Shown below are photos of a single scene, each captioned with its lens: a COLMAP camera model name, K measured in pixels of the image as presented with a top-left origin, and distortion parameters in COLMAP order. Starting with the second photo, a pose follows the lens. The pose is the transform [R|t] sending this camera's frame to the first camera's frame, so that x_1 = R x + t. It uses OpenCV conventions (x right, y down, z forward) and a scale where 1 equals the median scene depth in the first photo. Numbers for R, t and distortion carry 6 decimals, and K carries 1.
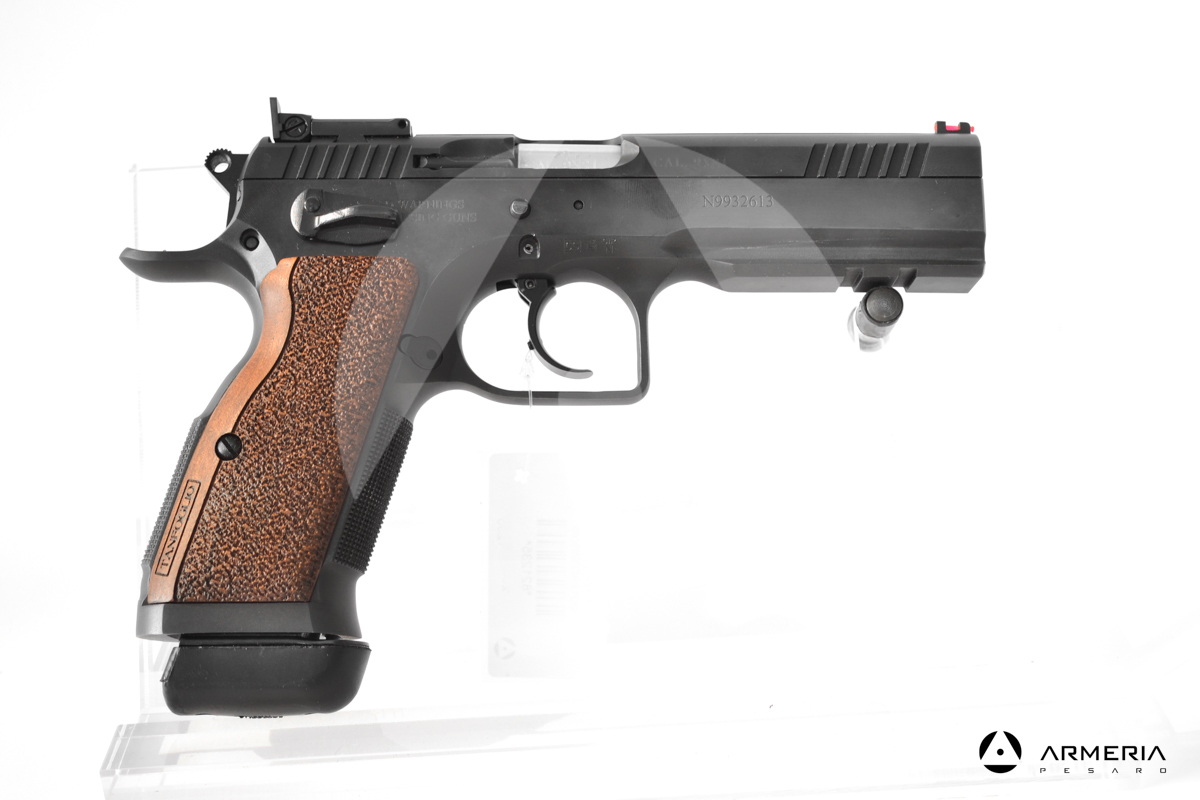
lens RADIAL K [[1867.9, 0, 600.0], [0, 1867.9, 400.0], [0, 0, 1]] dist [0.188107, -0.069372]
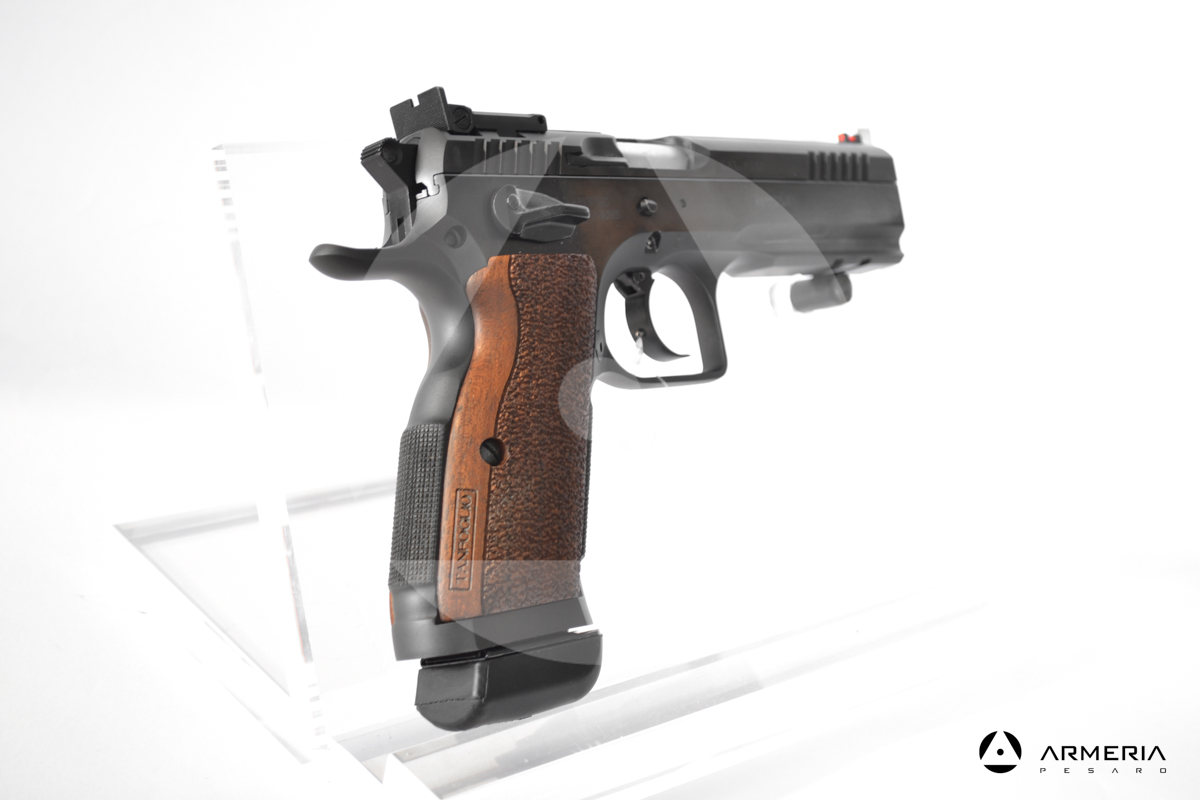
lens RADIAL K [[1867.9, 0, 600.0], [0, 1867.9, 400.0], [0, 0, 1]] dist [0.188107, -0.069372]
pose [[0.730304, -0.061073, 0.680386, -0.803727], [0.038830, 0.998097, 0.047912, -0.045507], [-0.682017, -0.008571, 0.731286, 0.249923]]
